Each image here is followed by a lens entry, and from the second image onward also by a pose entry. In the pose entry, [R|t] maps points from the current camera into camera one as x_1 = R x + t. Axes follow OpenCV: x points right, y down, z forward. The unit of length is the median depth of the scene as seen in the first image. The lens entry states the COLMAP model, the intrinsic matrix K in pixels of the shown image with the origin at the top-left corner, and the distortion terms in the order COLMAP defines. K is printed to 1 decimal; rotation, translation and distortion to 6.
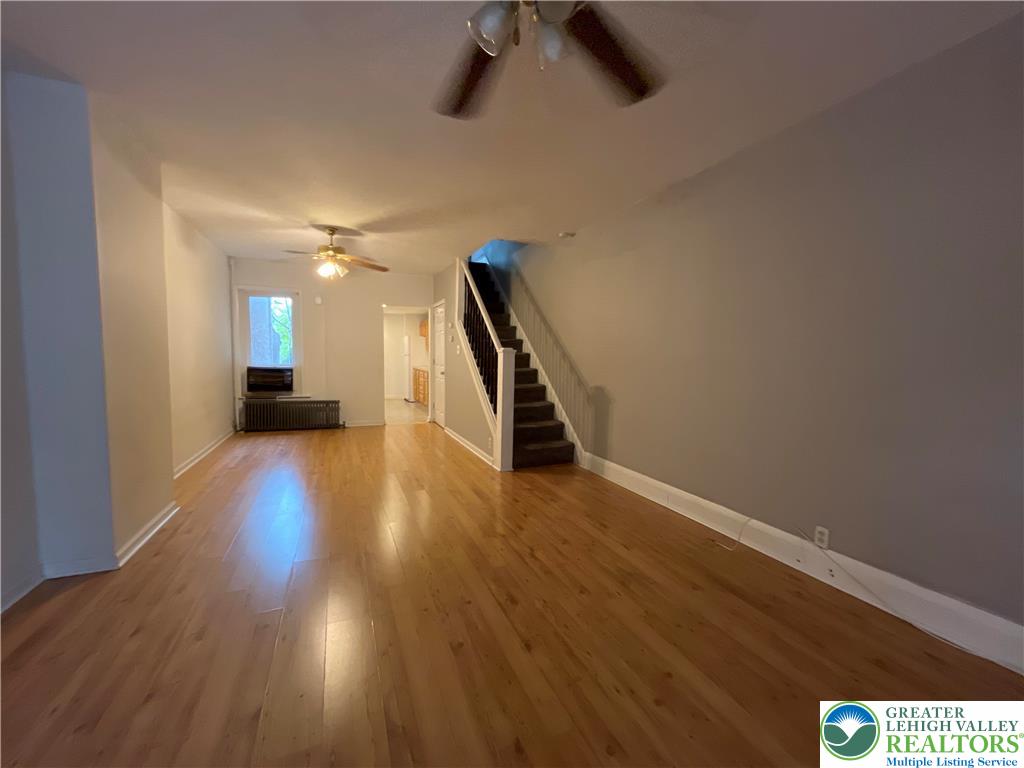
lens RADIAL K [[413.9, 0, 511.8], [0, 413.9, 384.4], [0, 0, 1]] dist [-0.004167, -0.000533]
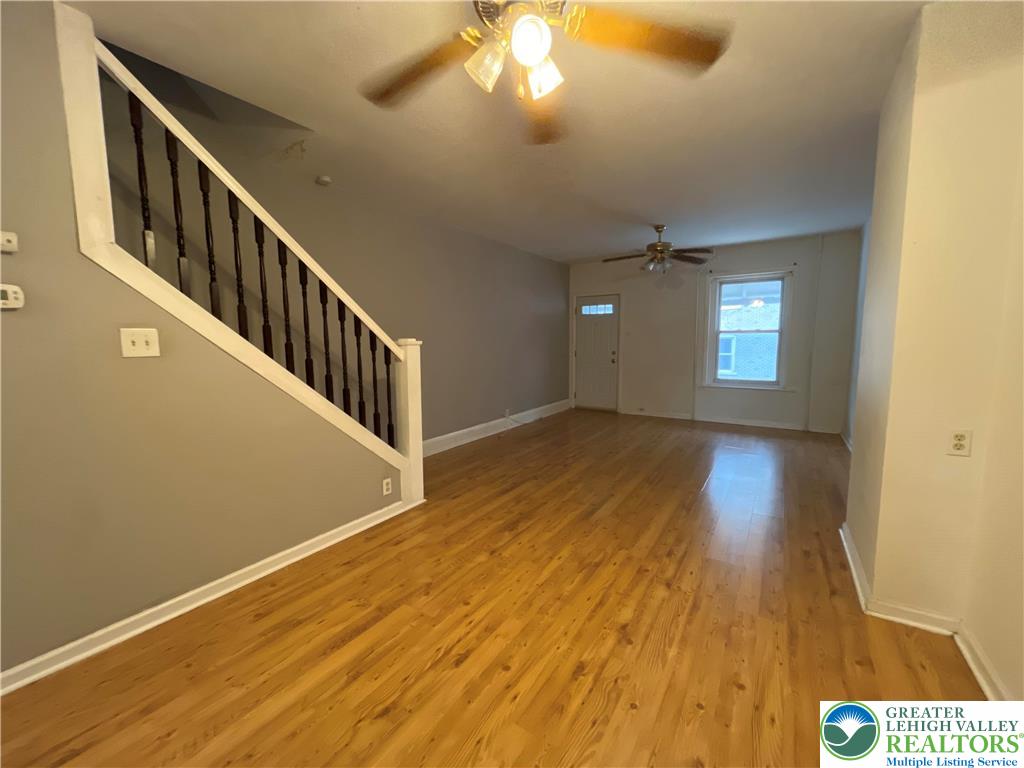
lens RADIAL K [[413.9, 0, 511.6], [0, 413.9, 381.8], [0, 0, 1]] dist [-0.004167, -0.000533]
pose [[-0.559629, -0.092039, 0.823616, -0.986892], [0.060667, 0.986598, 0.151474, -0.150829], [-0.826520, 0.134736, -0.546545, 1.712838]]
